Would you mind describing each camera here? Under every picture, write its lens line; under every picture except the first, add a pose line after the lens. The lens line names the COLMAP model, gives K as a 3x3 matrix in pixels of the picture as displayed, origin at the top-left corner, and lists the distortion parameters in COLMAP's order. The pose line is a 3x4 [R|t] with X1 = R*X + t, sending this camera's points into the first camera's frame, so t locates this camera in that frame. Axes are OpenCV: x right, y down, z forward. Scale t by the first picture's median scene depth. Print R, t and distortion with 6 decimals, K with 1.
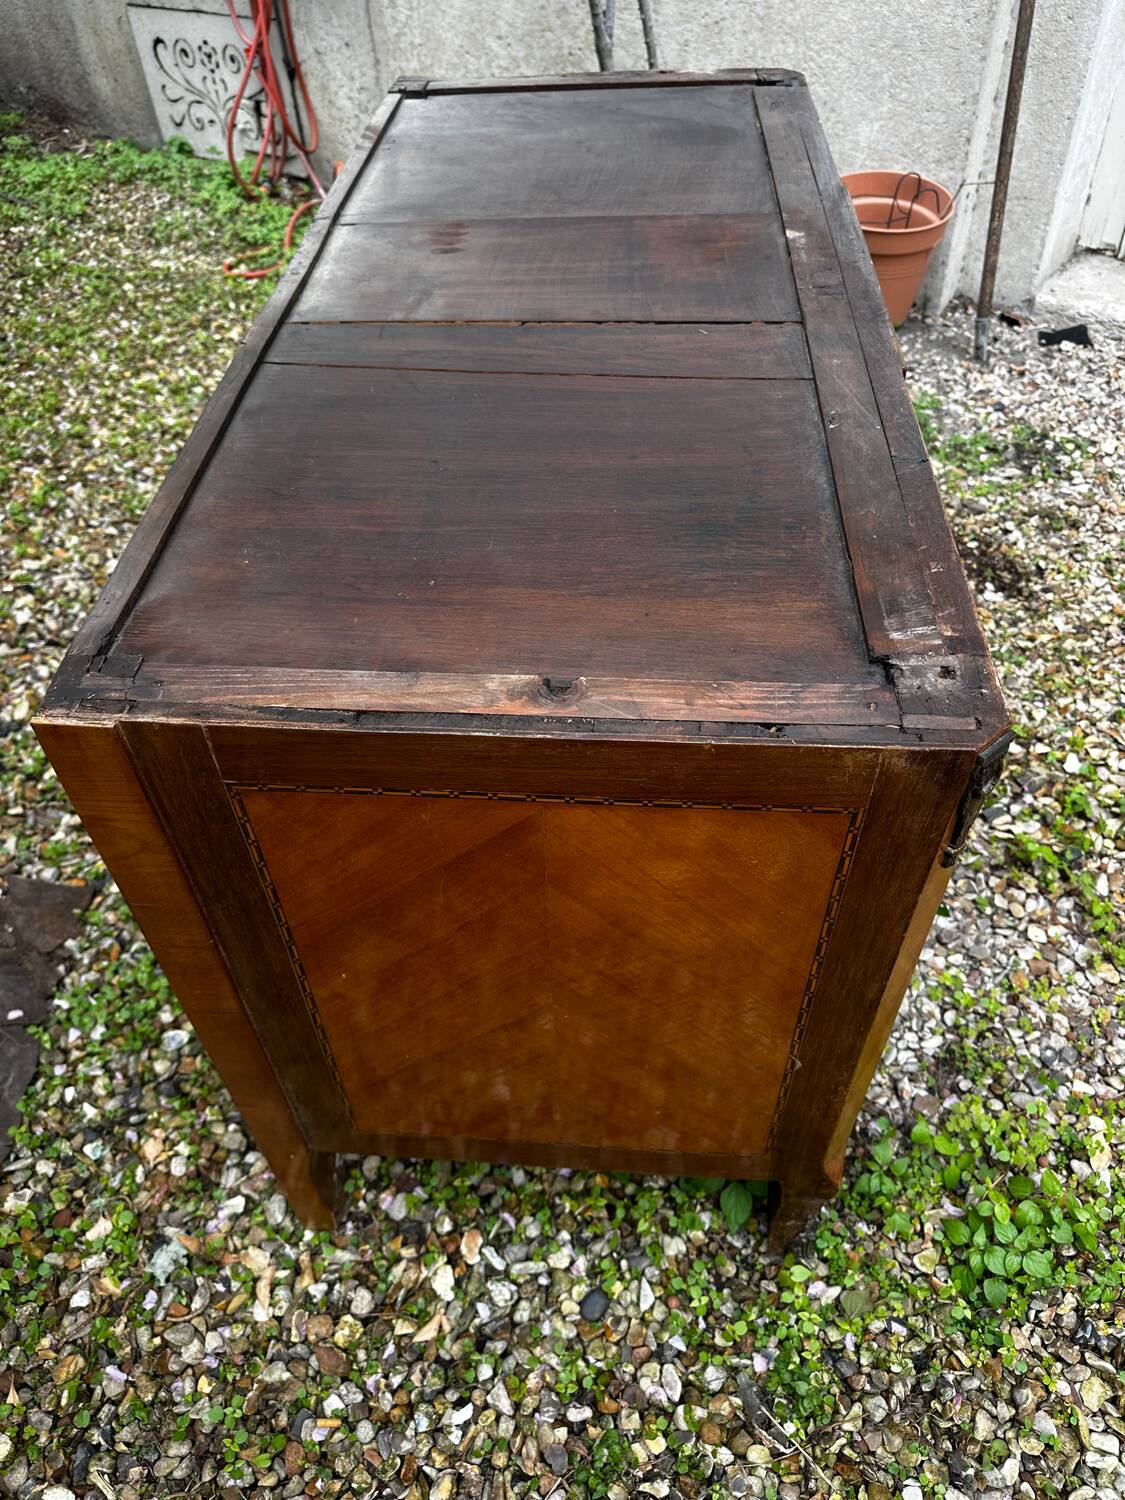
lens RADIAL K [[1065.5, 0, 561.8], [0, 1065.5, 755.6], [0, 0, 1]] dist [0.027635, -0.037254]
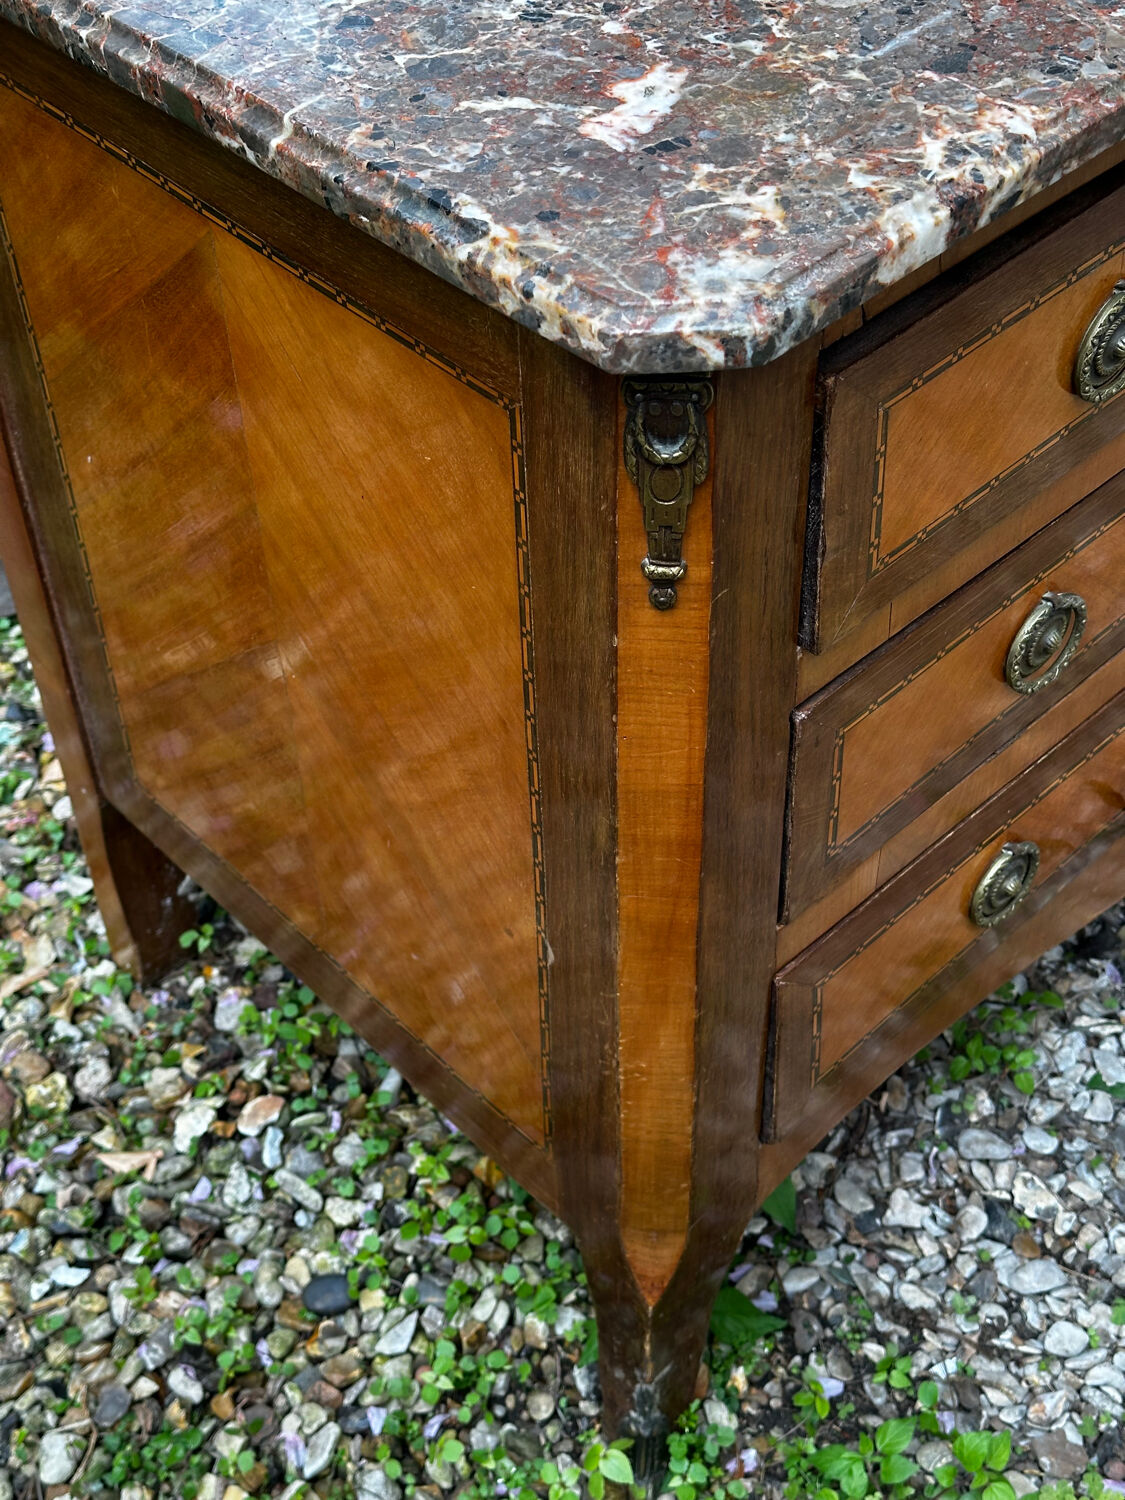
lens RADIAL K [[2115.0, 0, 568.3], [0, 2115.0, 718.4], [0, 0, 1]] dist [0.199726, -0.417001]
pose [[0.733178, 0.472807, -0.488777, 0.566634], [-0.481301, 0.868549, 0.118205, 0.029108], [0.480415, 0.148584, 0.864364, -0.017842]]
